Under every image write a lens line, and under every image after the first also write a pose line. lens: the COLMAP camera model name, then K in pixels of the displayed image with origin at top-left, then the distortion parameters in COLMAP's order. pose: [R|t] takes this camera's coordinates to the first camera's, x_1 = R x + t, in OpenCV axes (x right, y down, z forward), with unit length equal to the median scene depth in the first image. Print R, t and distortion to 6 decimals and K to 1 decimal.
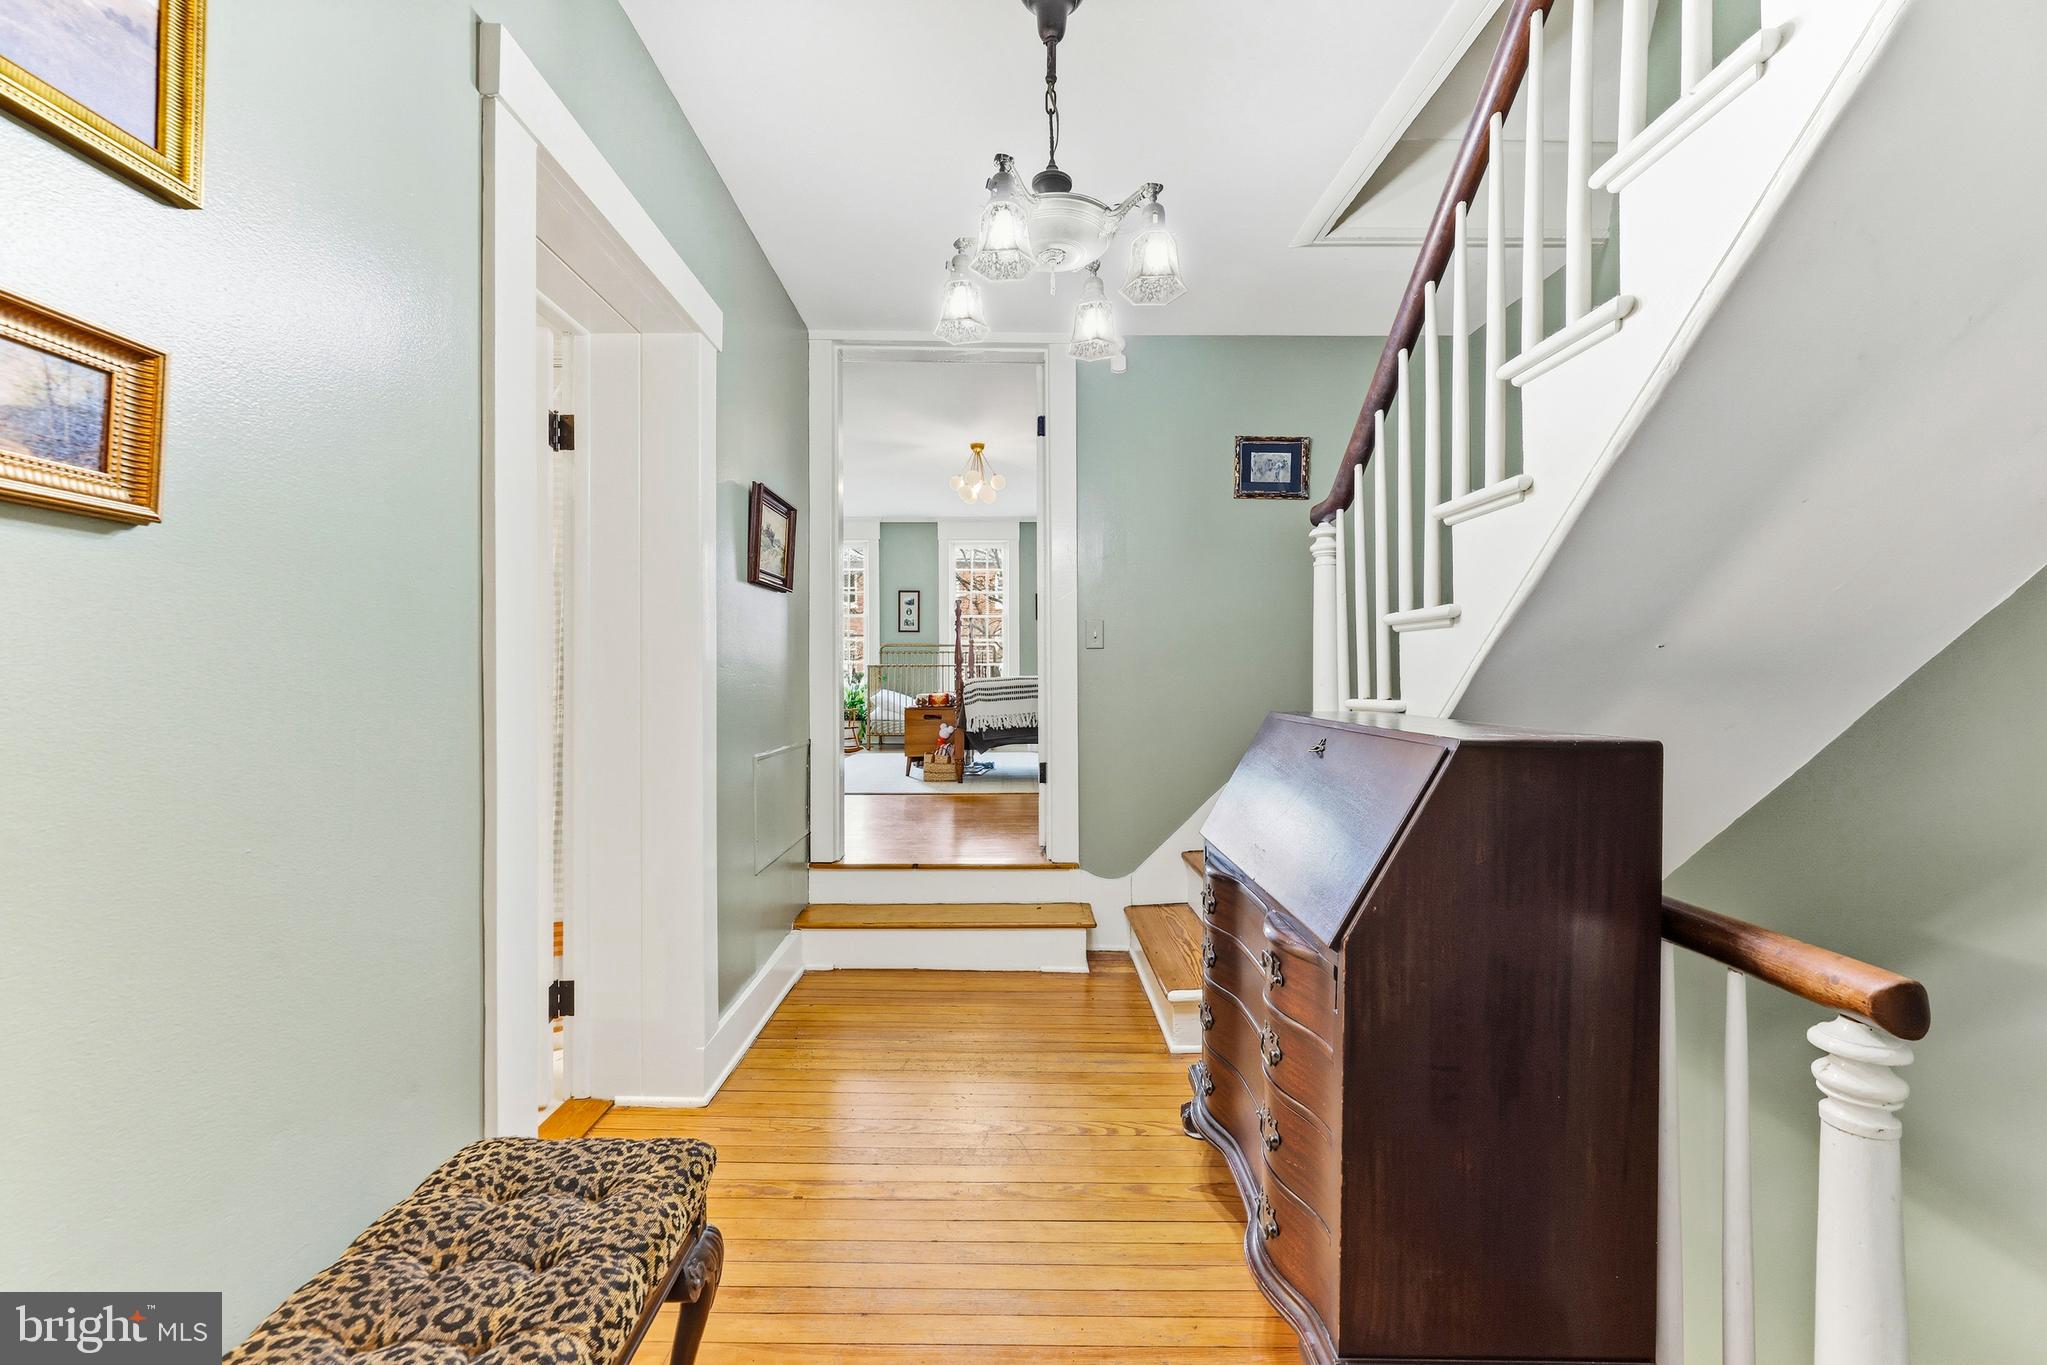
lens RADIAL K [[822.5, 0, 1019.1], [0, 822.5, 680.0], [0, 0, 1]] dist [-0.001063, 0.000060]
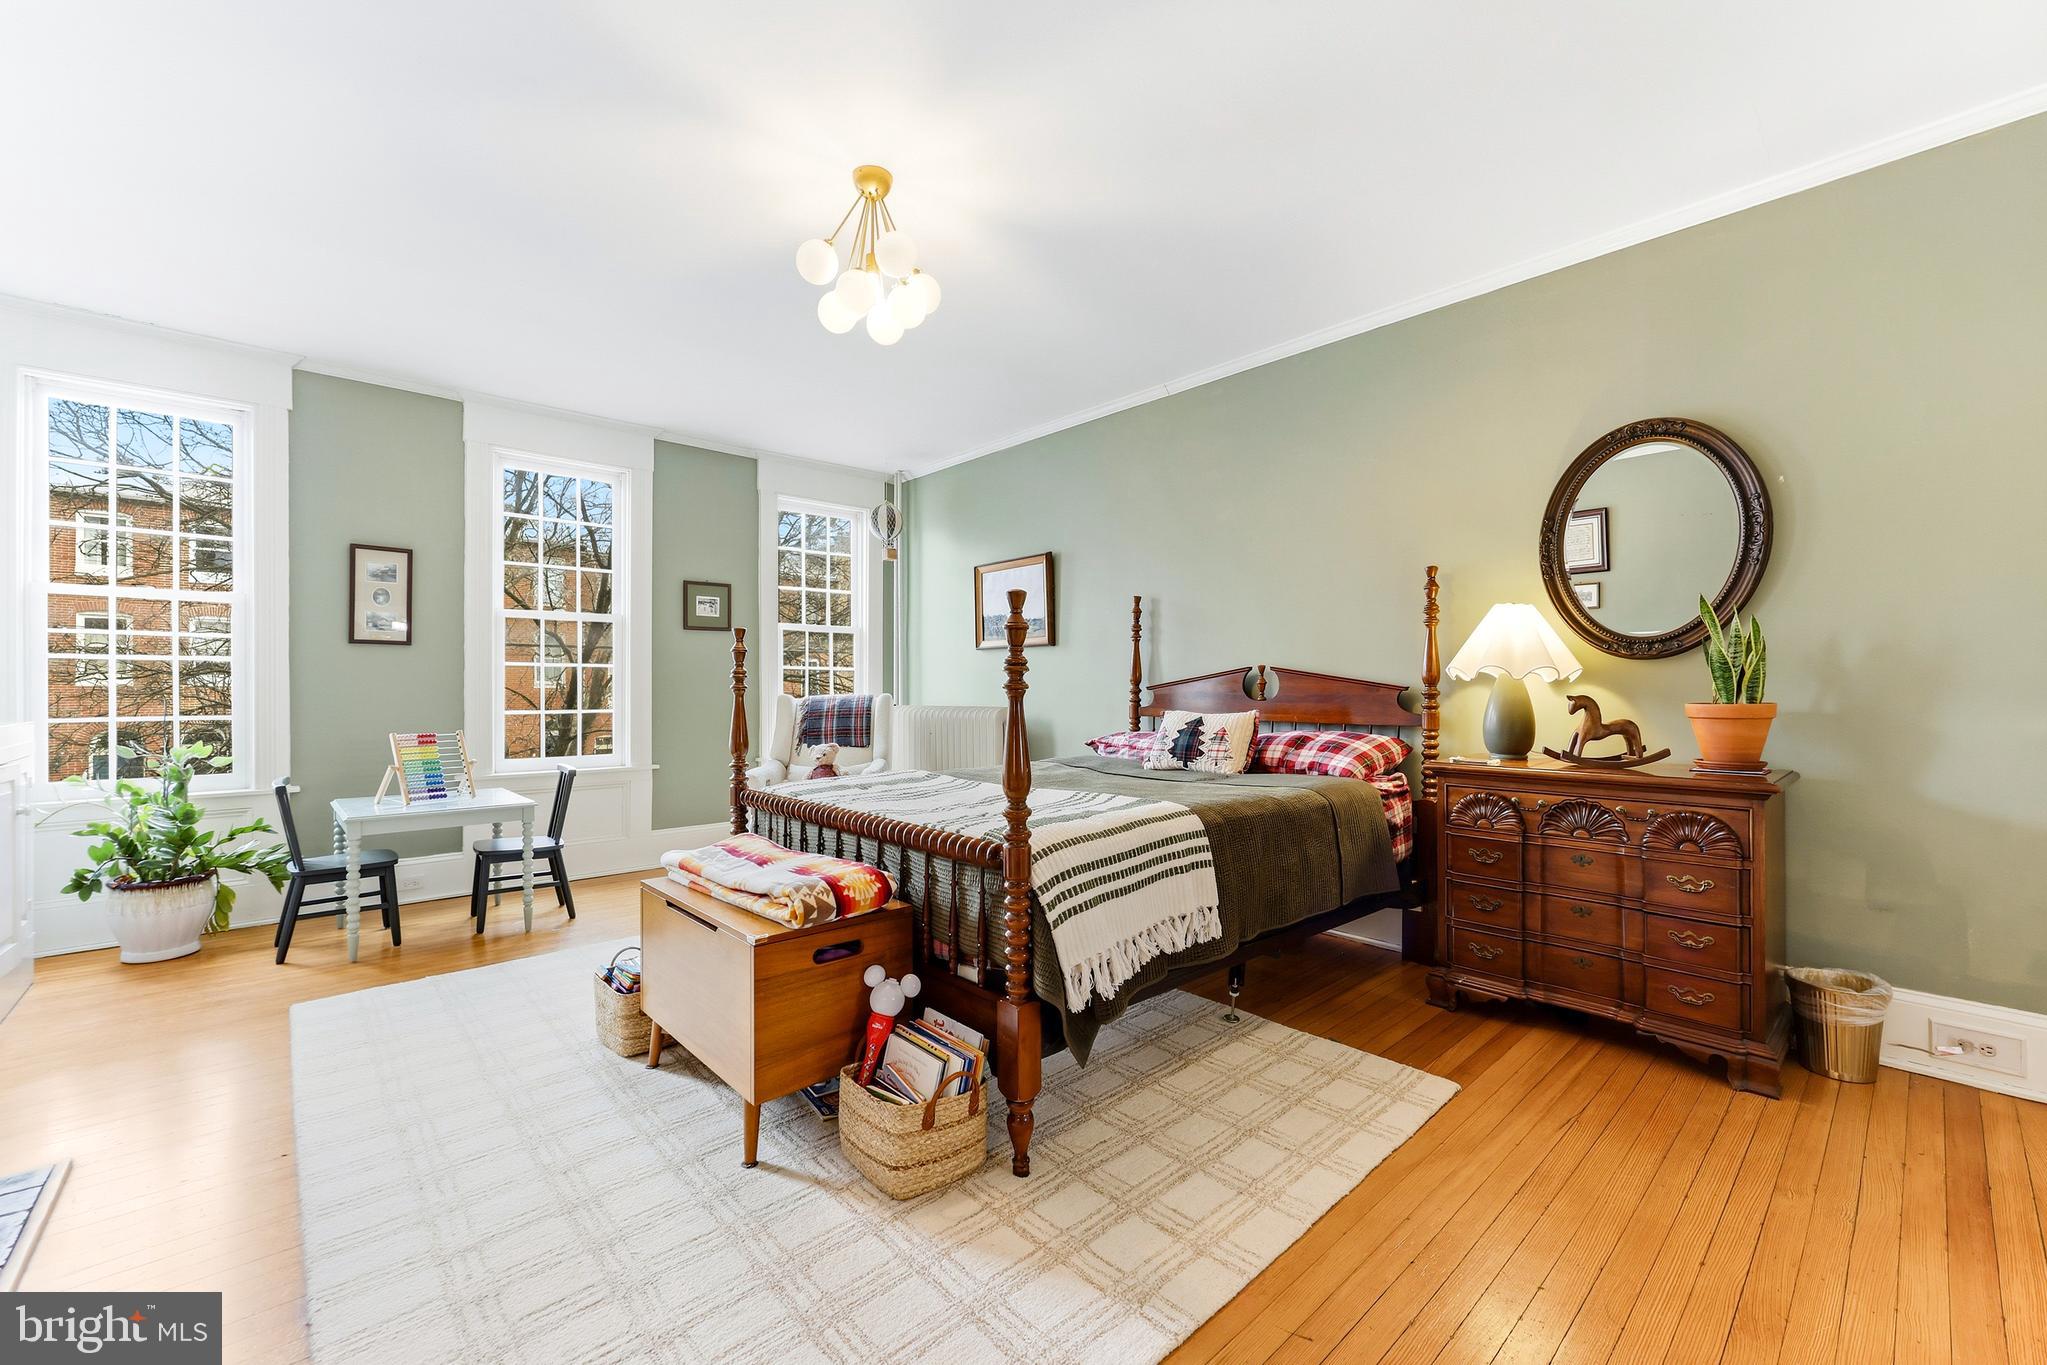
lens RADIAL K [[822.5, 0, 1019.1], [0, 822.5, 680.0], [0, 0, 1]] dist [-0.001063, 0.000060]
pose [[0.742861, 0.006077, 0.669418, -0.173545], [-0.000338, 0.999962, -0.008703, -0.036604], [-0.669446, 0.006239, 0.742835, 0.470113]]
